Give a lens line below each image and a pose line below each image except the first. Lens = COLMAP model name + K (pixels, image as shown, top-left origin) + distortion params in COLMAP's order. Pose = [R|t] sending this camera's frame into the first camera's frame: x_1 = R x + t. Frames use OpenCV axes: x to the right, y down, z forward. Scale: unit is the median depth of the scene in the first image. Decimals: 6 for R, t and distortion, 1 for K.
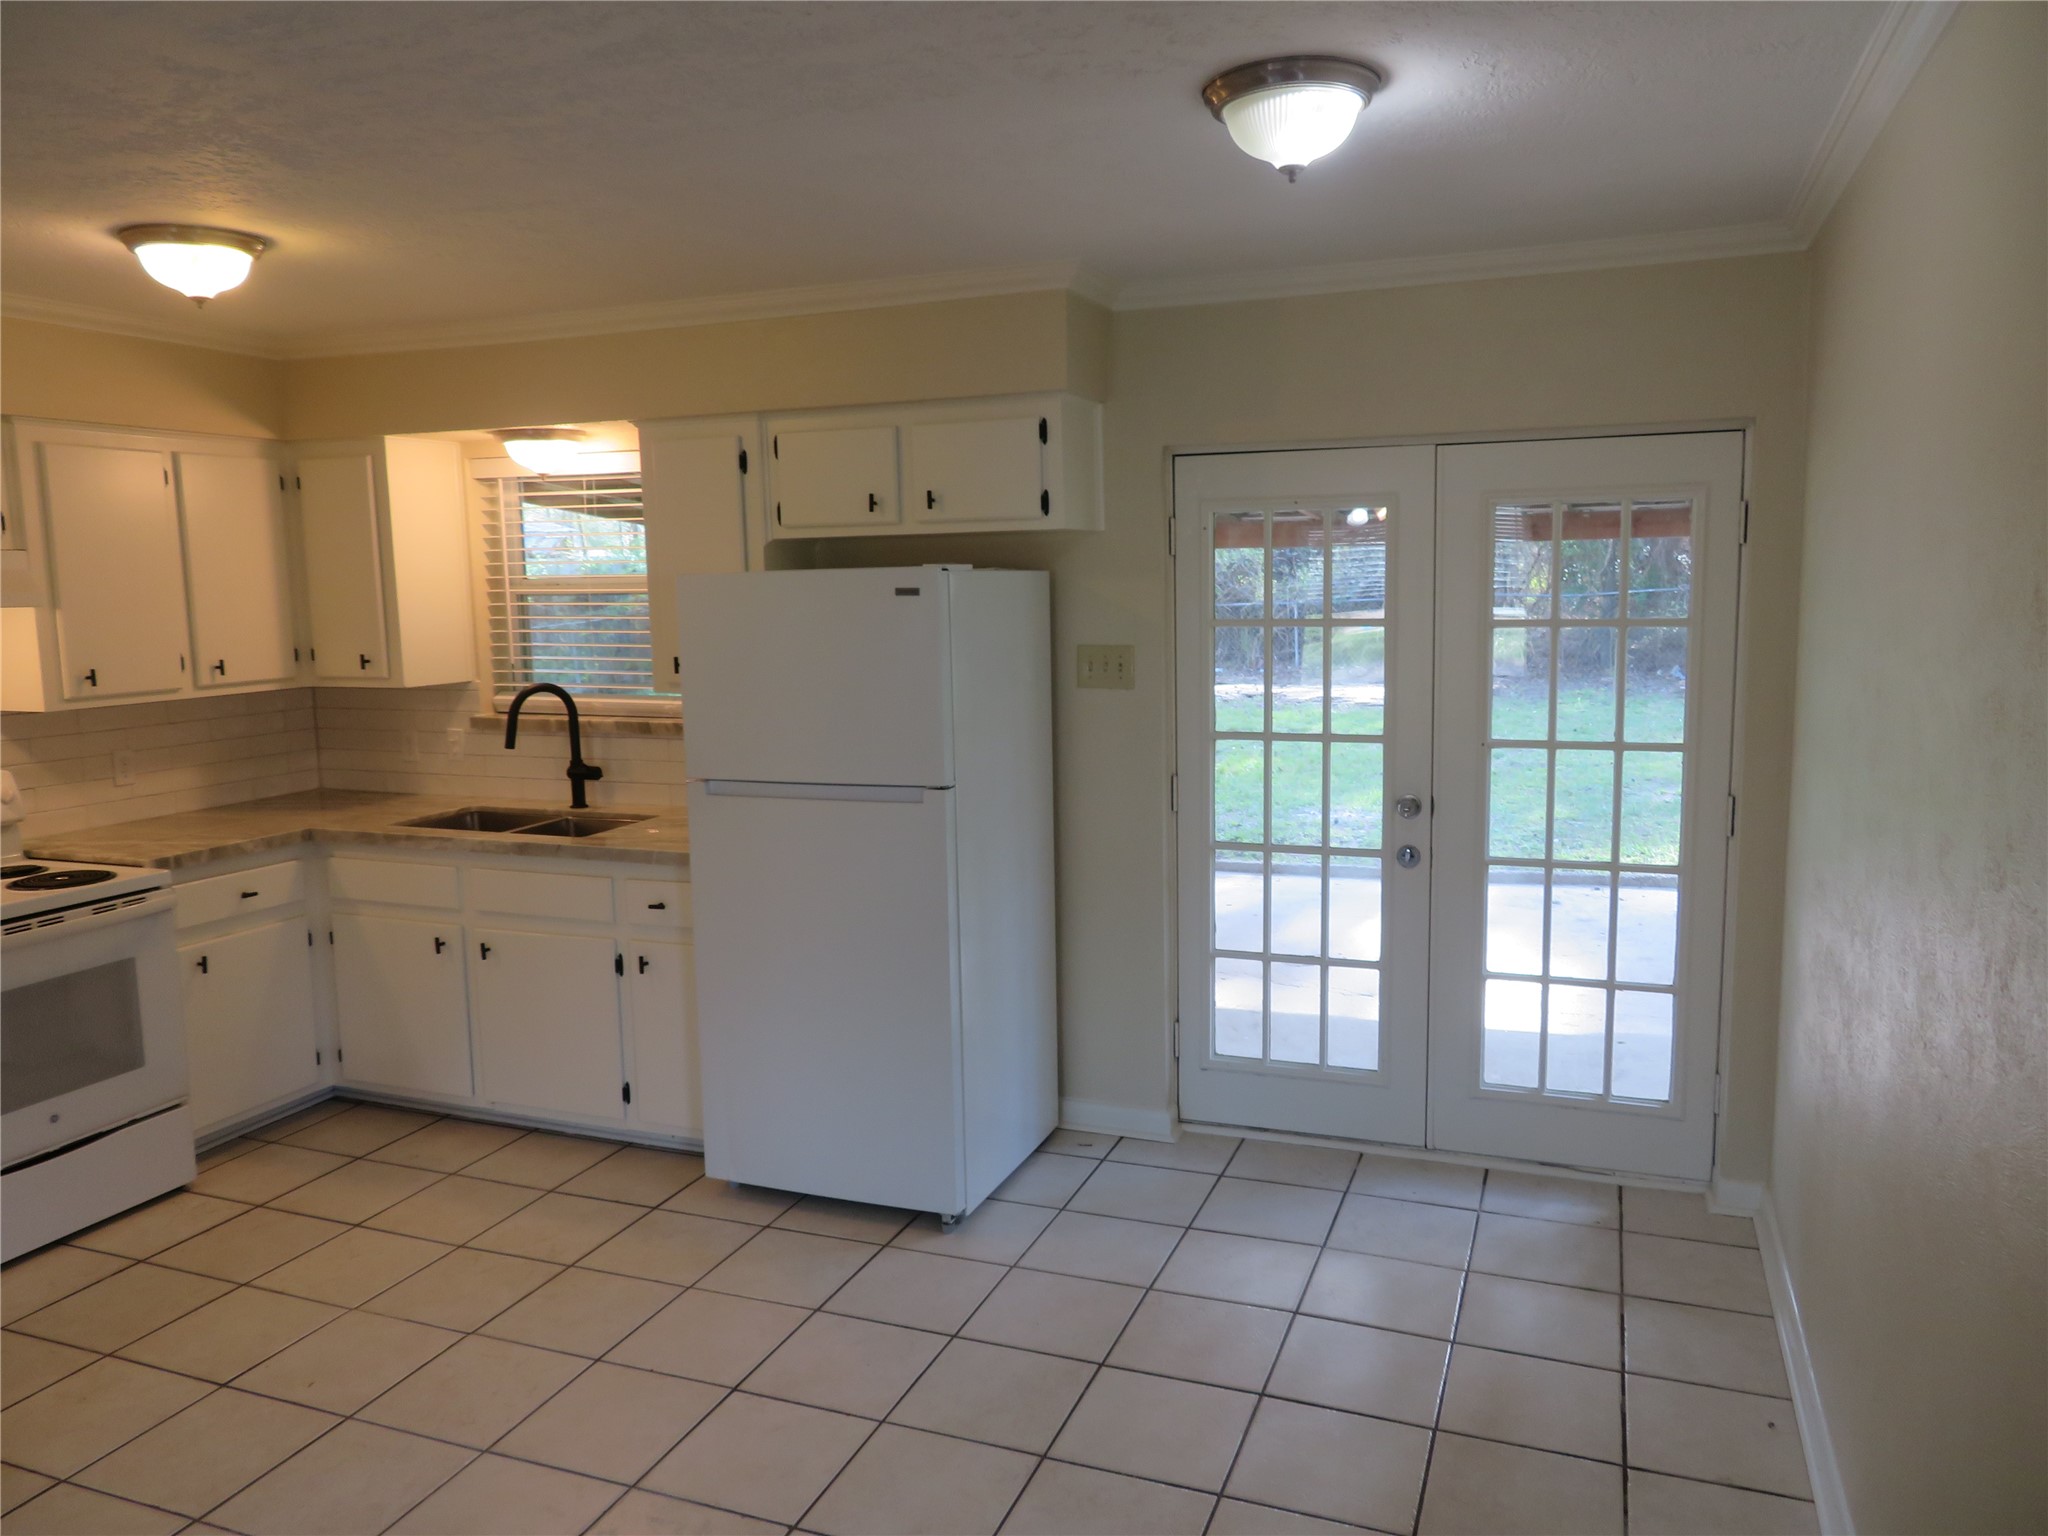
lens RADIAL K [[1463.3, 0, 1044.0], [0, 1463.3, 764.4], [0, 0, 1]] dist [-0.002053, 0.006964]
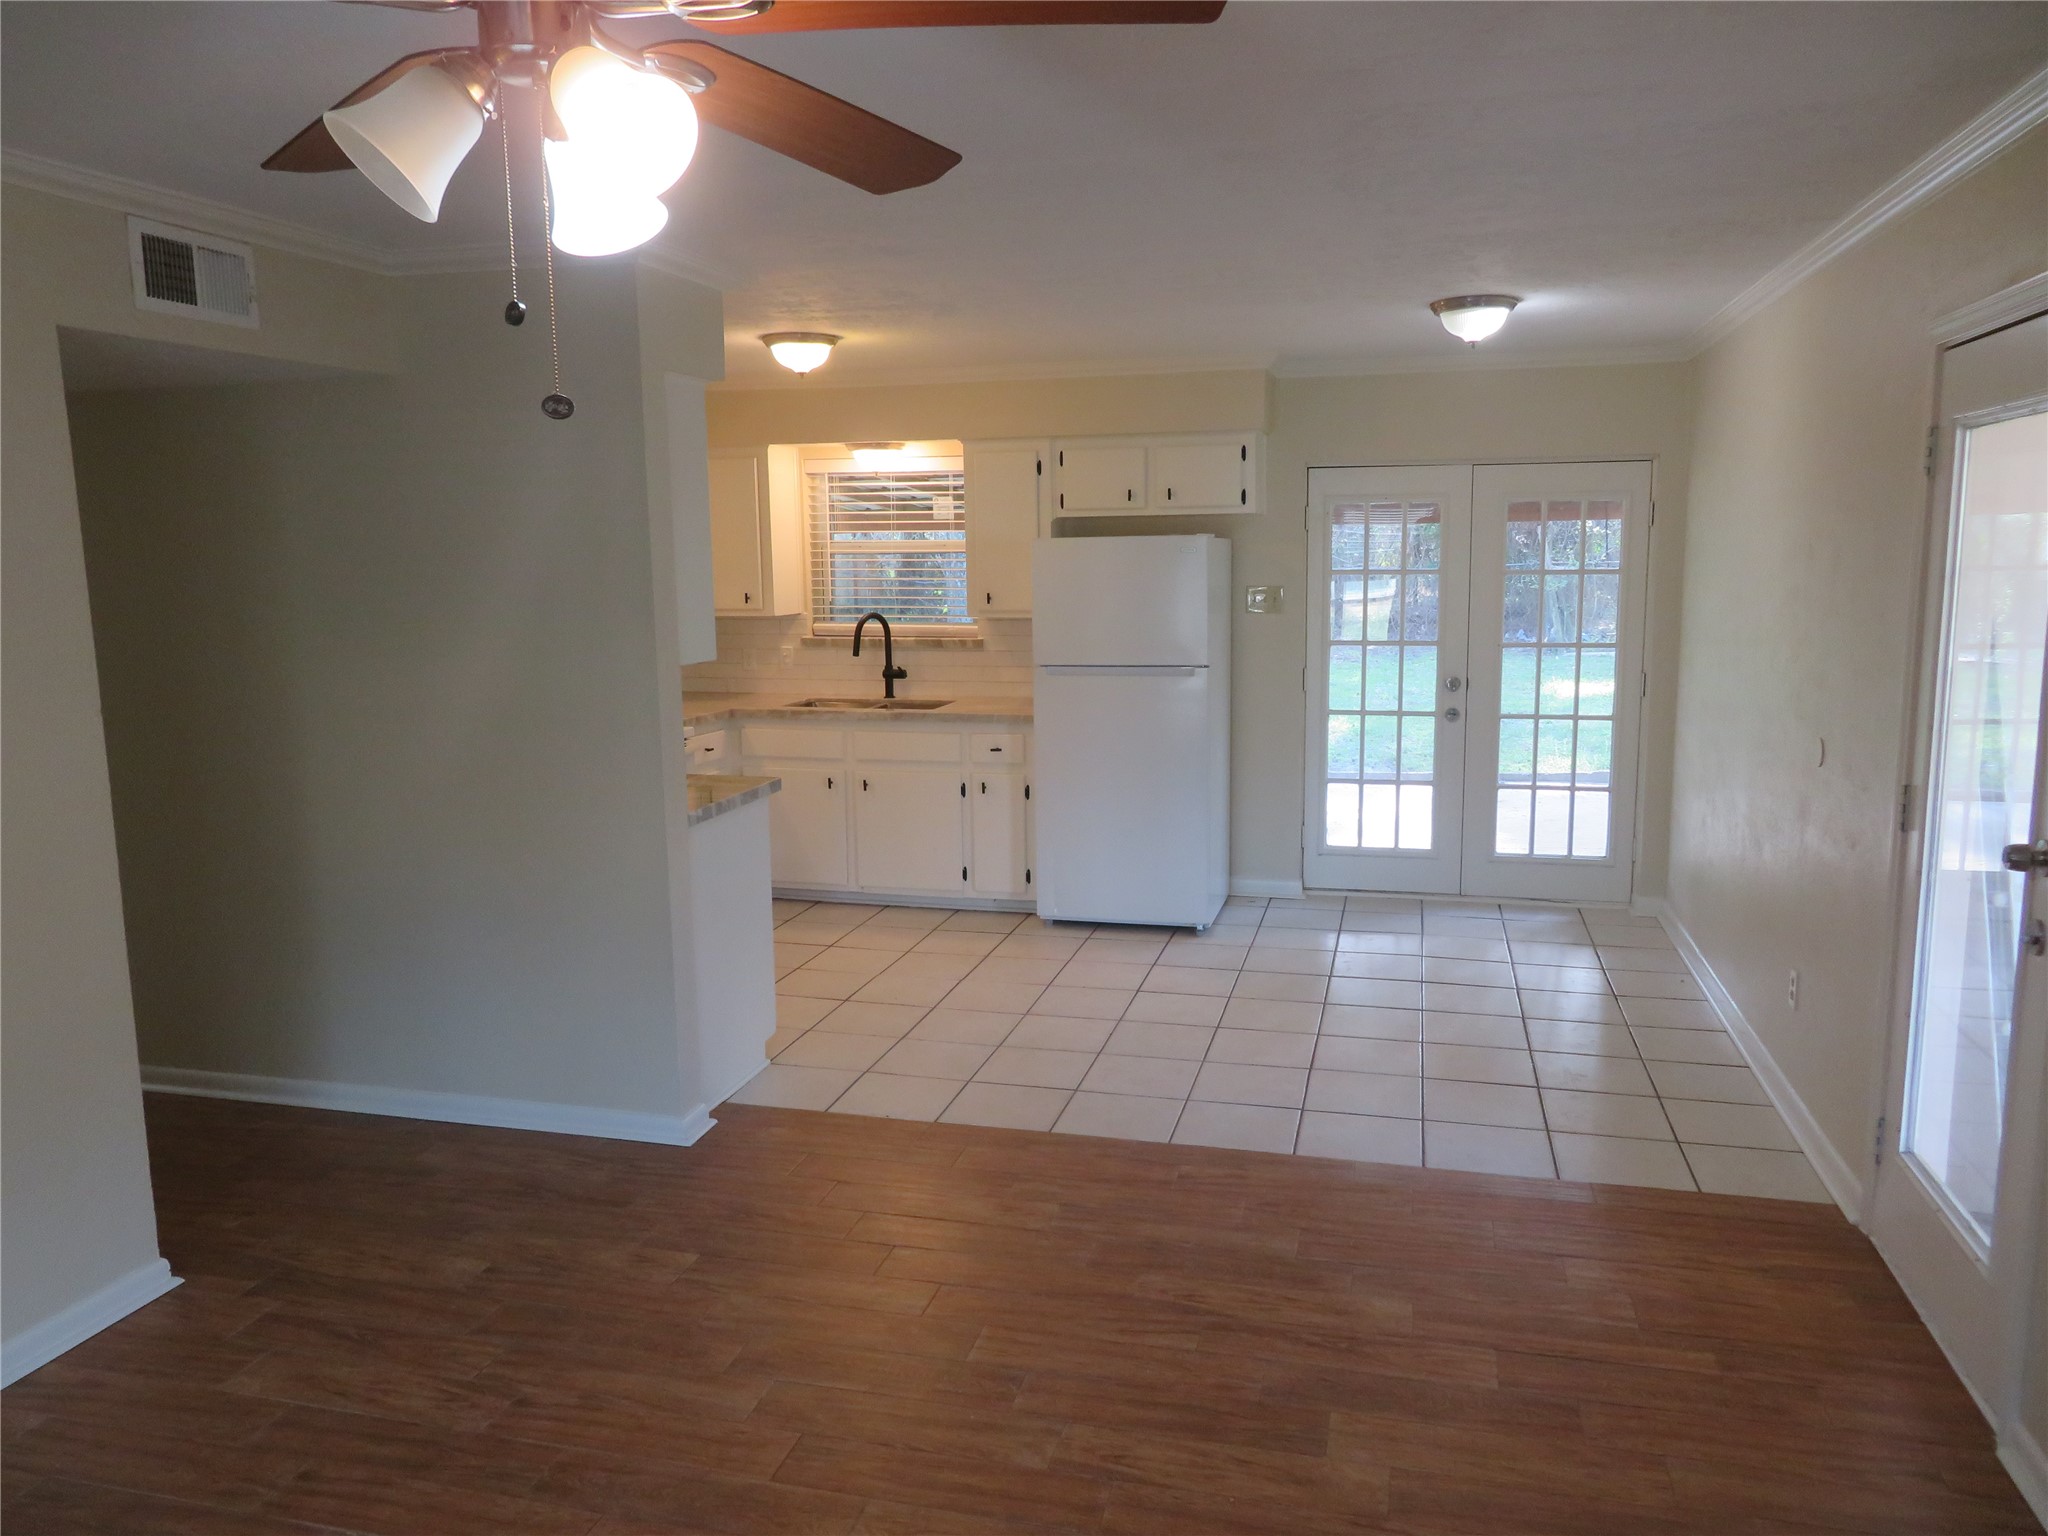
lens RADIAL K [[1469.7, 0, 1047.3], [0, 1469.7, 766.1], [0, 0, 1]] dist [-0.007365, 0.010923]
pose [[0.992951, -0.010364, 0.118069, -0.387081], [0.008390, 0.999817, 0.017207, 0.085417], [-0.118225, -0.016095, 0.992856, -0.567233]]
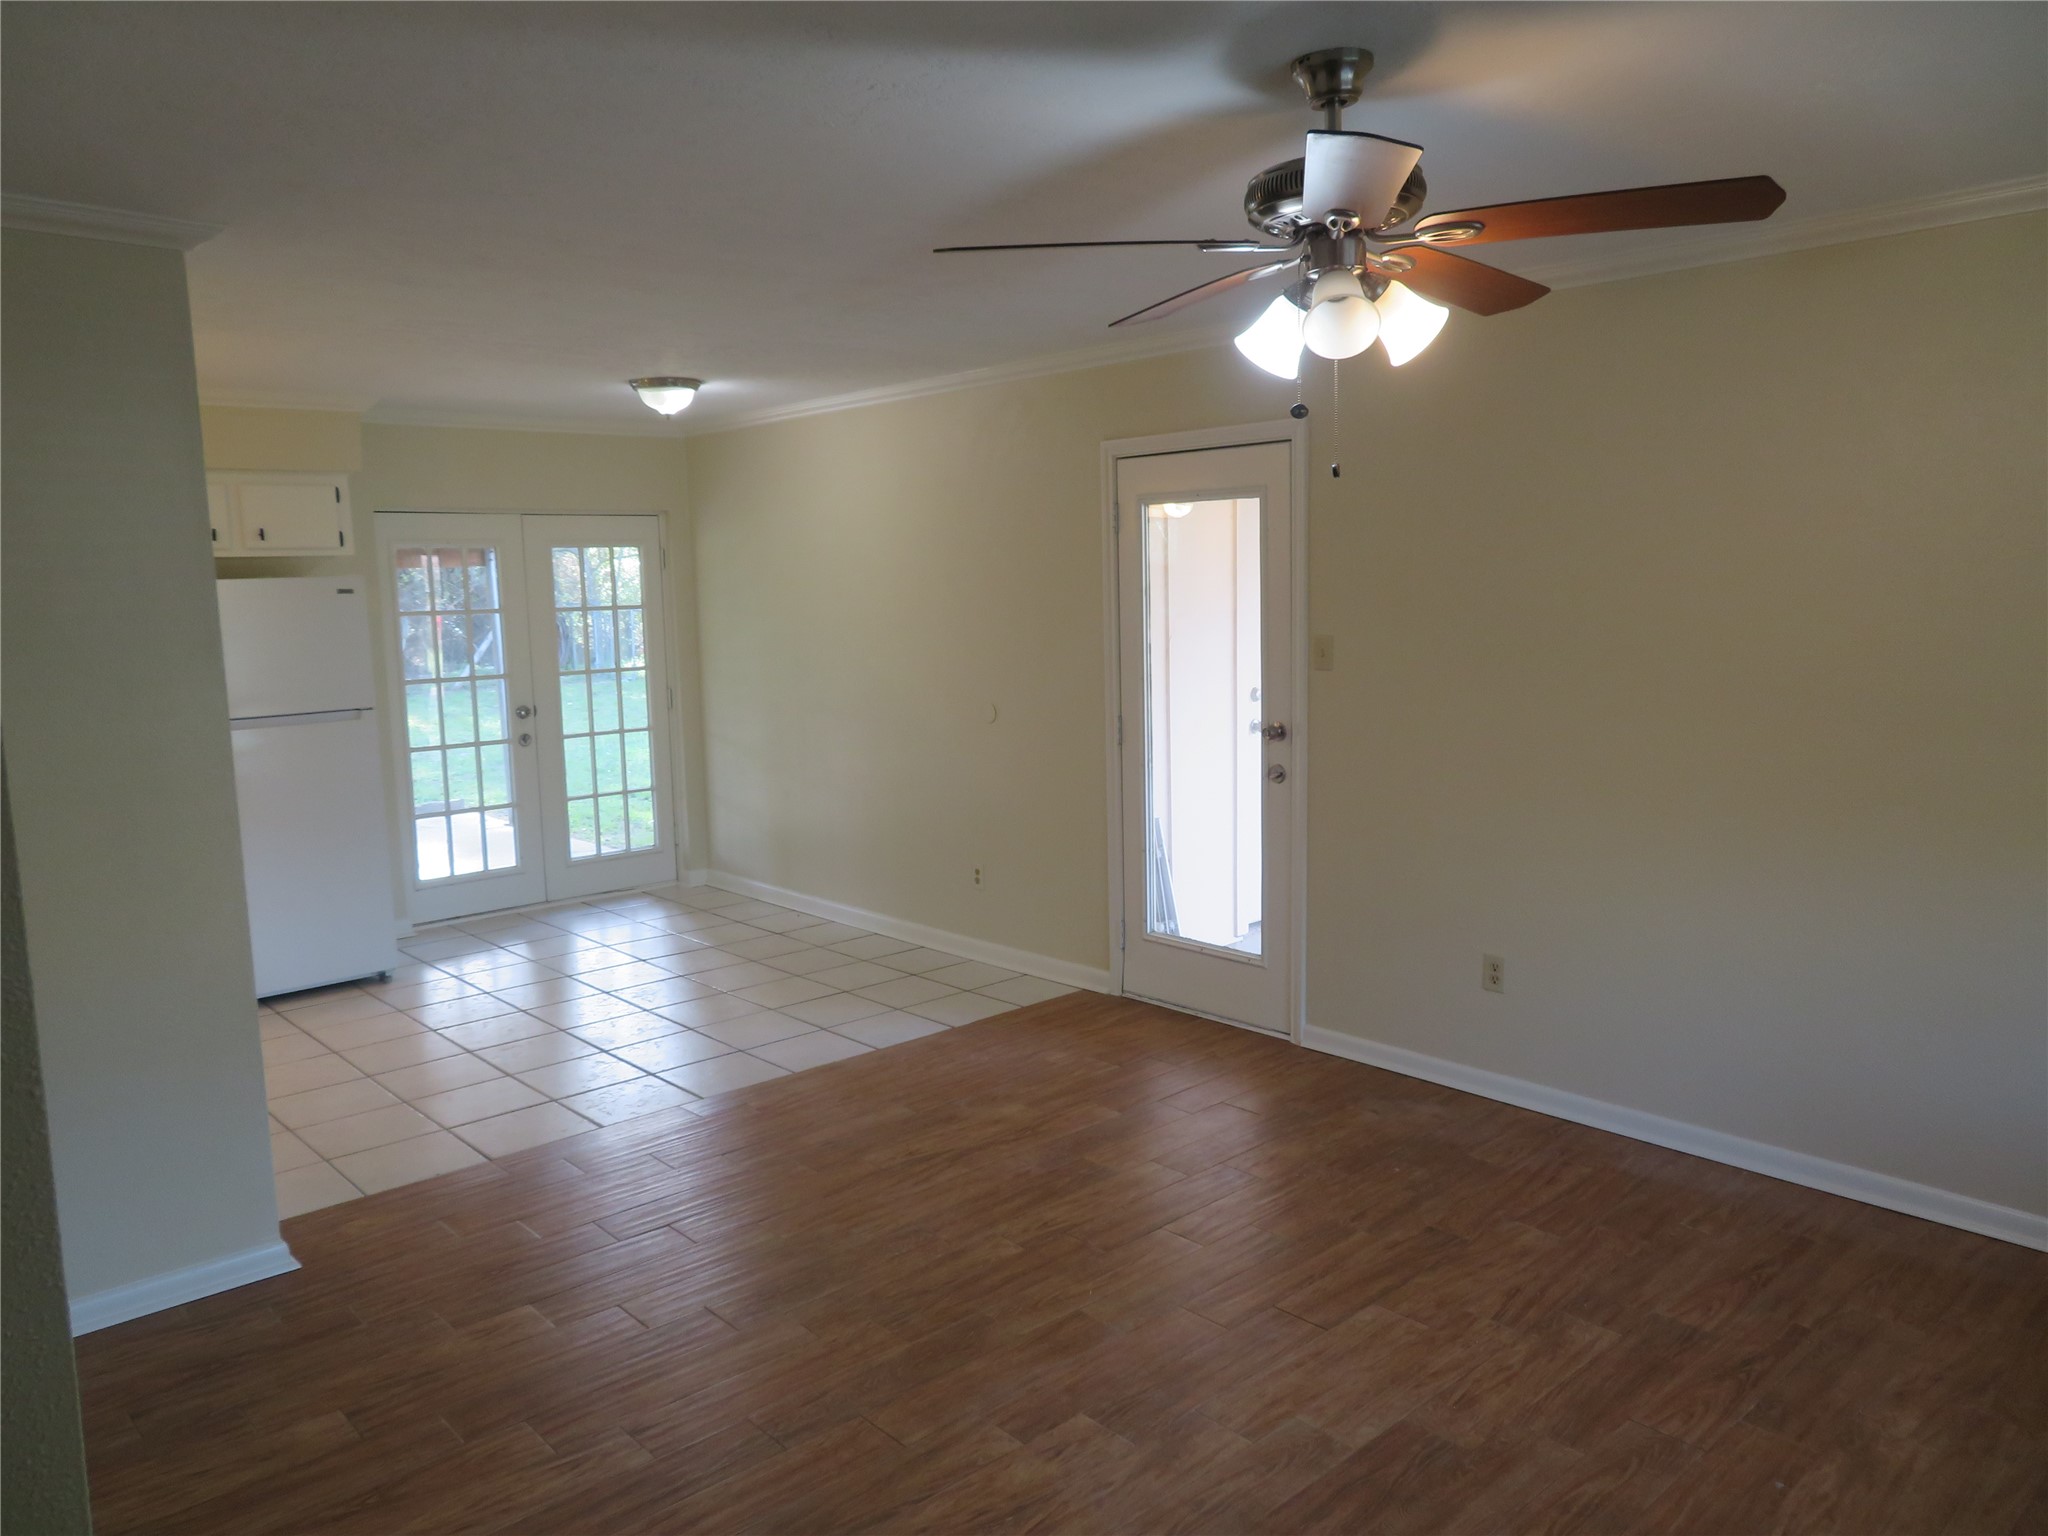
lens RADIAL K [[1460.2, 0, 1024.0], [0, 1460.2, 768.0], [0, 0, 1]] dist [-0.002442, 0.002178]
pose [[0.446604, -0.109675, 0.887984, -1.049058], [0.130410, 0.989839, 0.056666, 0.073039], [-0.885177, 0.090495, 0.456369, -0.354856]]
